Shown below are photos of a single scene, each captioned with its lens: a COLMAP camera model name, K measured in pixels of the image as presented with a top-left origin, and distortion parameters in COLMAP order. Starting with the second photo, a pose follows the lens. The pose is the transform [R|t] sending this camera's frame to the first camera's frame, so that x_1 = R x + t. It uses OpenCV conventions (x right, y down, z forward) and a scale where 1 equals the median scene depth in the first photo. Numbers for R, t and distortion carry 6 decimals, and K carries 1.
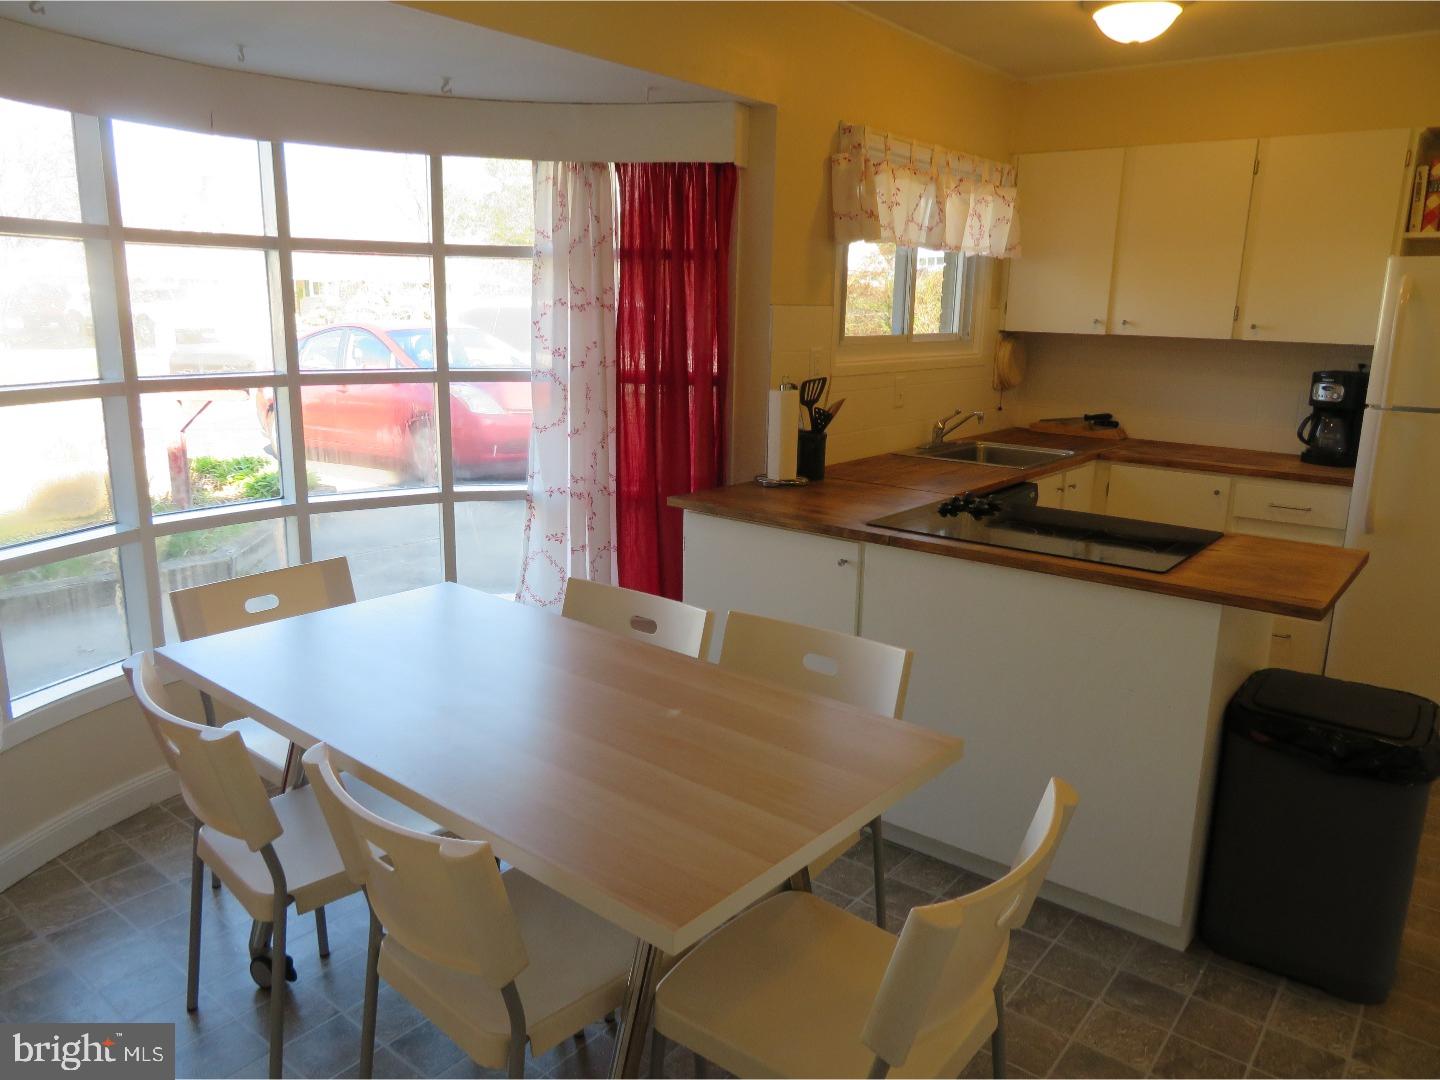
lens RADIAL K [[1021.2, 0, 719.2], [0, 1021.2, 542.7], [0, 0, 1]] dist [-0.008582, 0.000374]
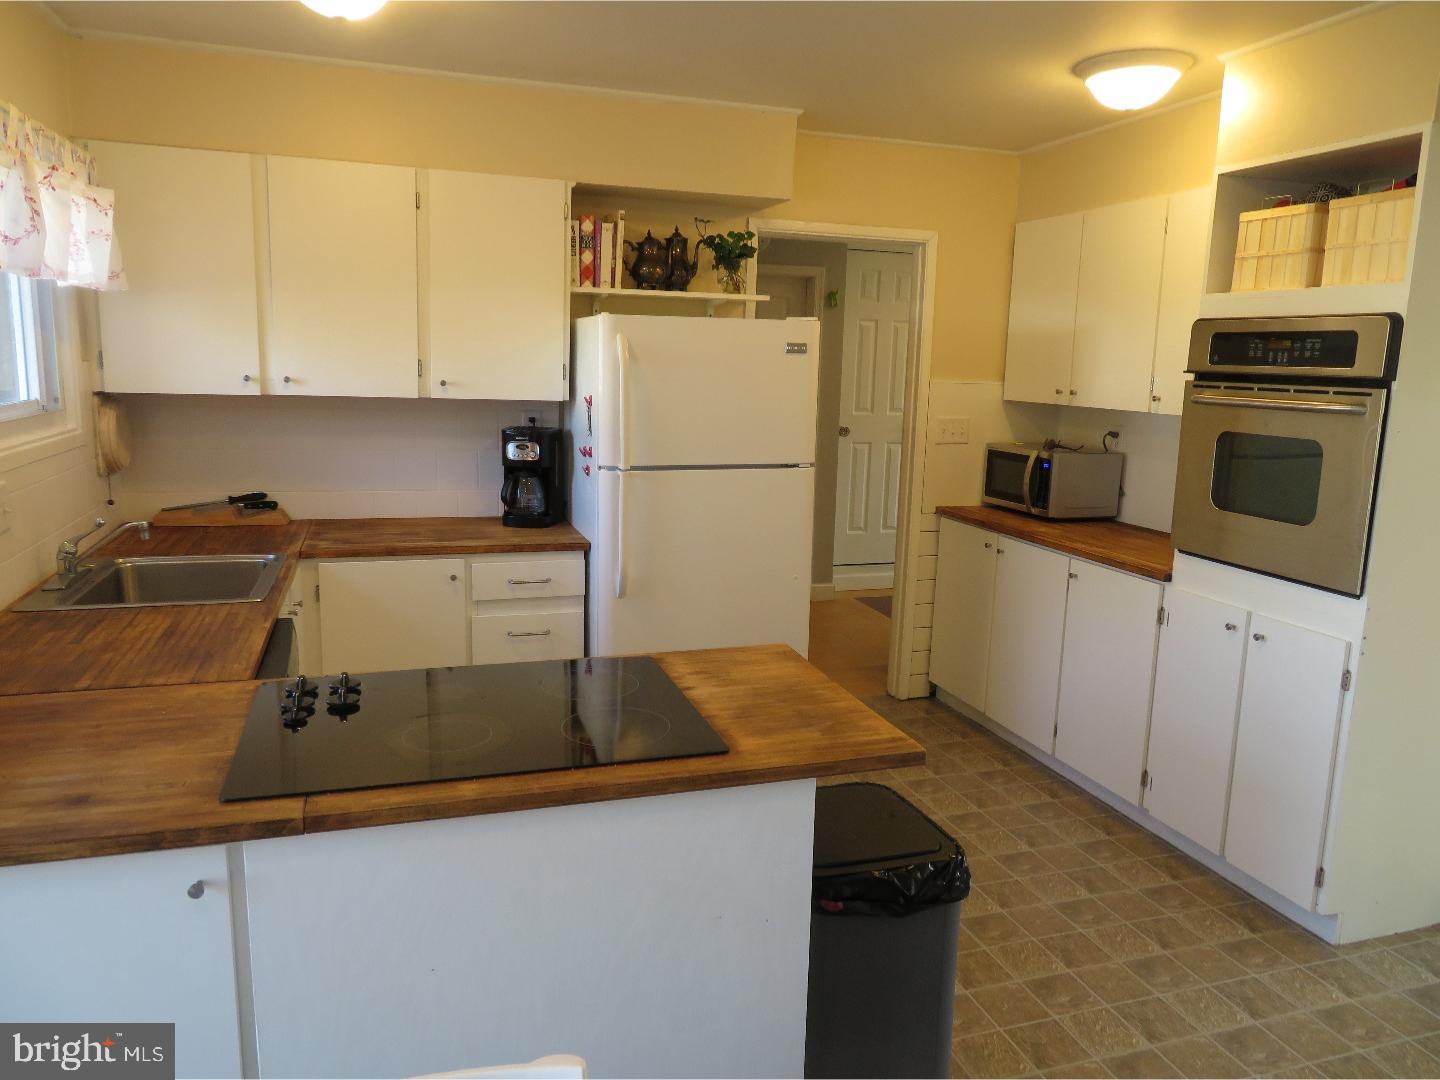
lens RADIAL K [[1021.2, 0, 721.2], [0, 1021.2, 537.5], [0, 0, 1]] dist [-0.008582, 0.000374]
pose [[0.547198, -0.151456, 0.823186, -0.087253], [0.173118, 0.982705, 0.065729, -0.097033], [-0.818905, 0.106542, 0.563954, 0.320152]]
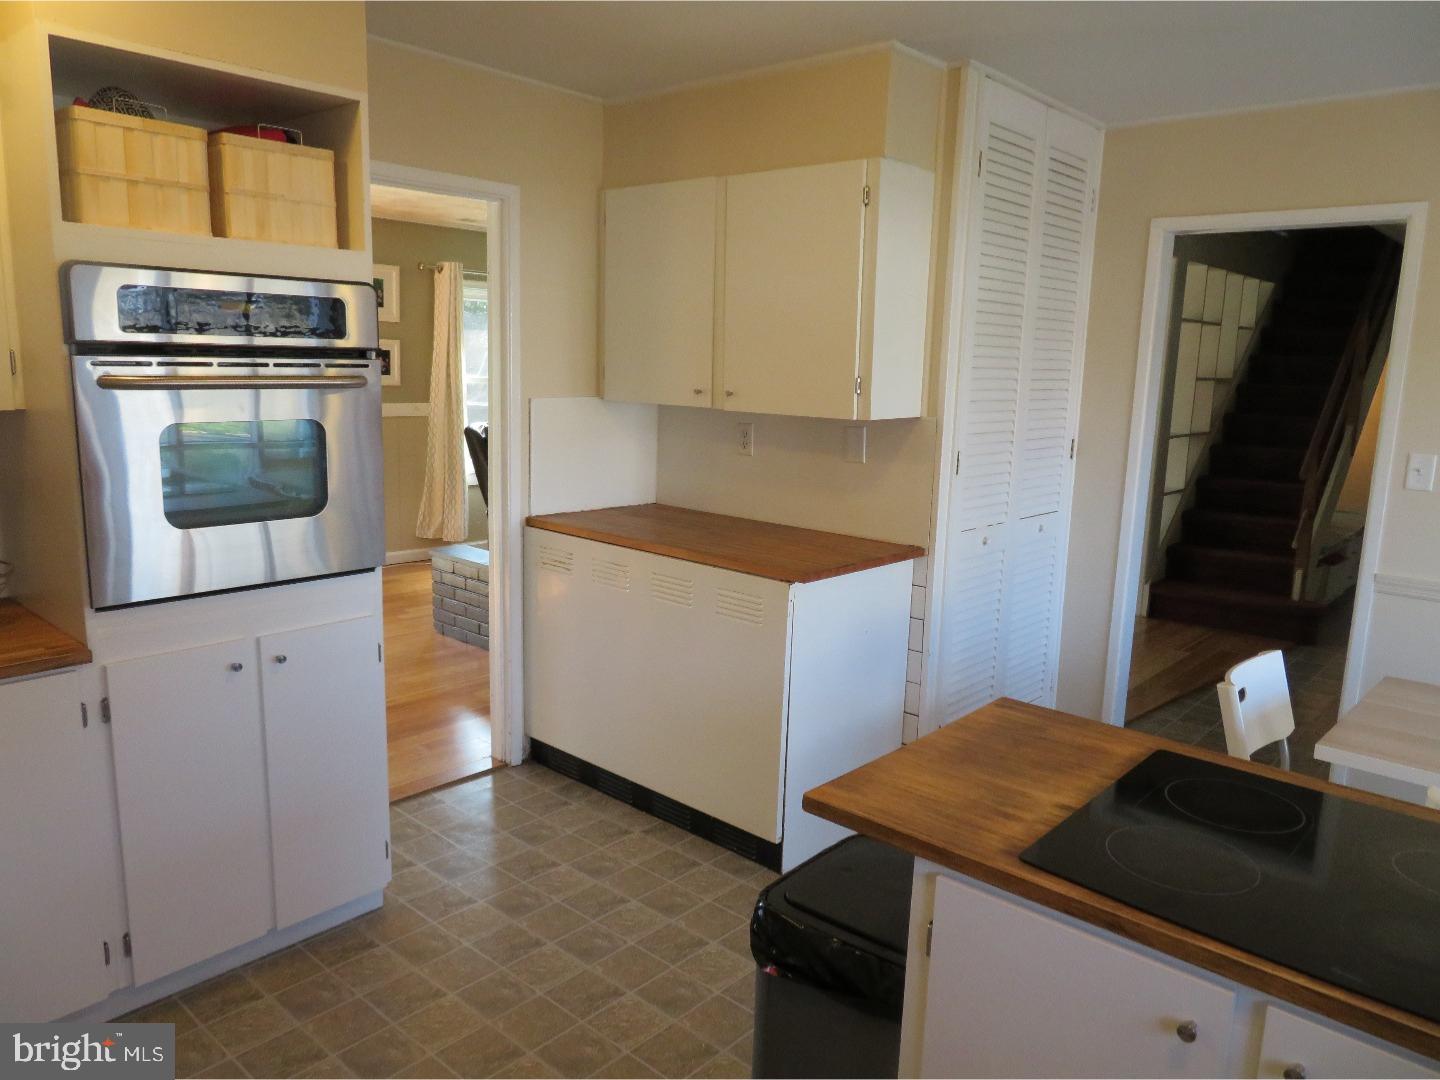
lens RADIAL K [[1021.2, 0, 715.2], [0, 1021.2, 547.0], [0, 0, 1]] dist [-0.008582, 0.000374]
pose [[-0.997537, -0.053669, 0.045171, 0.412567], [-0.030947, 0.914578, 0.403224, -0.227085], [-0.062953, 0.400833, -0.913986, 0.925788]]
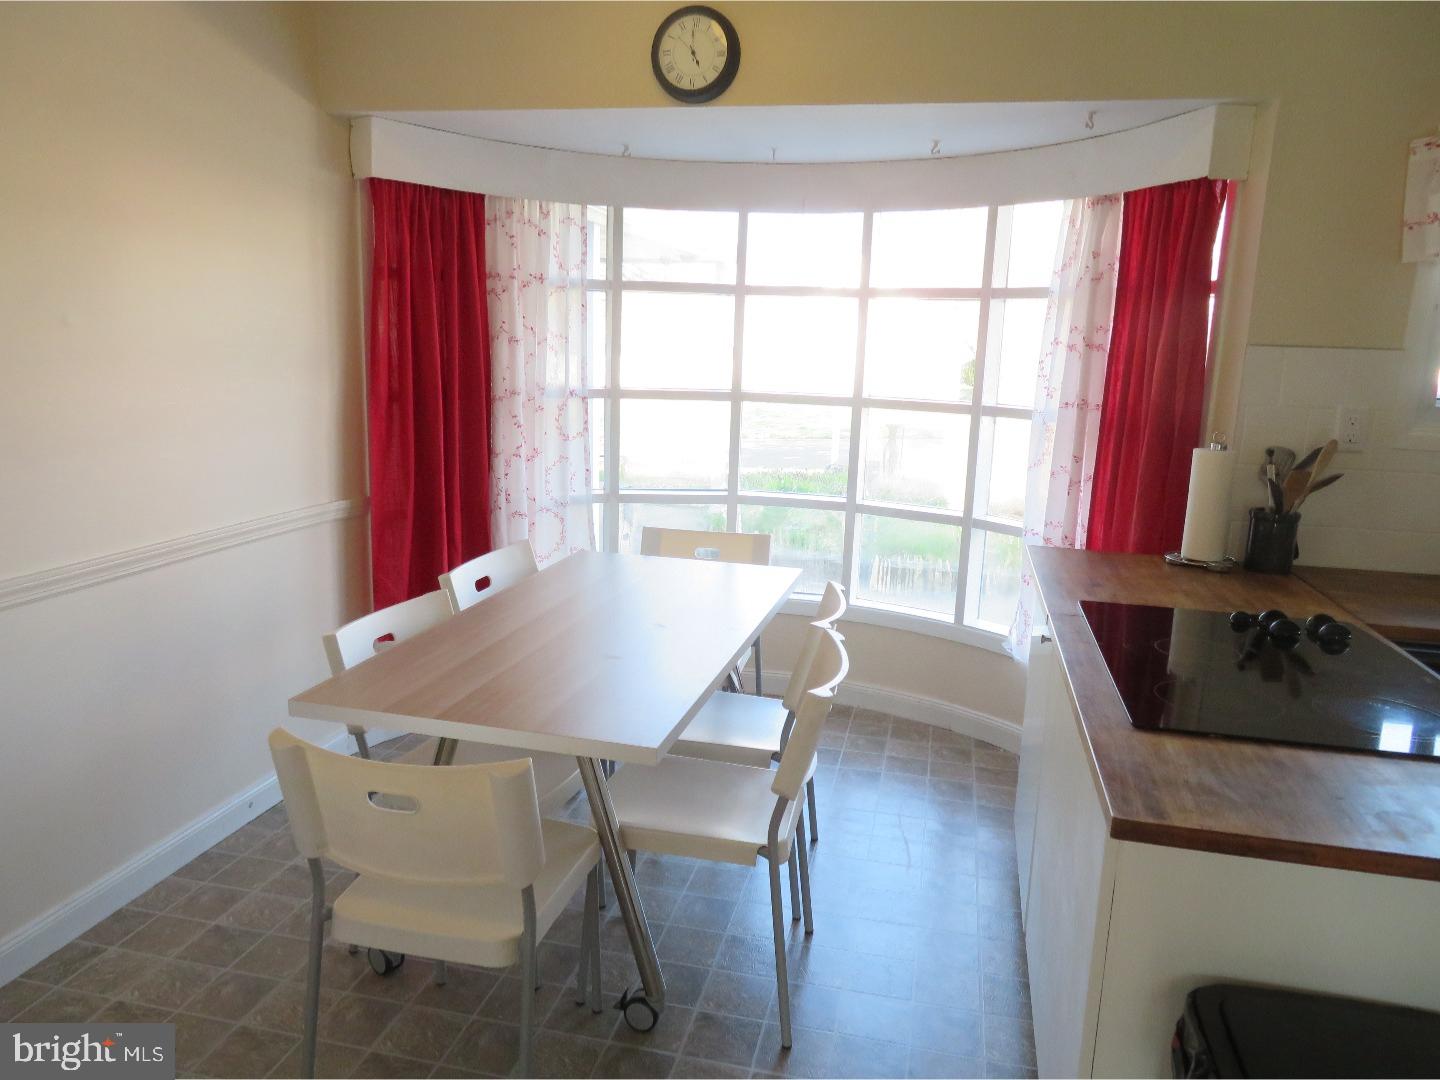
lens RADIAL K [[1021.2, 0, 722.0], [0, 1021.2, 540.4], [0, 0, 1]] dist [-0.008582, 0.000374]
pose [[0.434356, 0.173153, -0.883942, 0.496056], [-0.228048, 0.970516, 0.078053, -0.043919], [0.871395, 0.167679, 0.461037, 0.246983]]
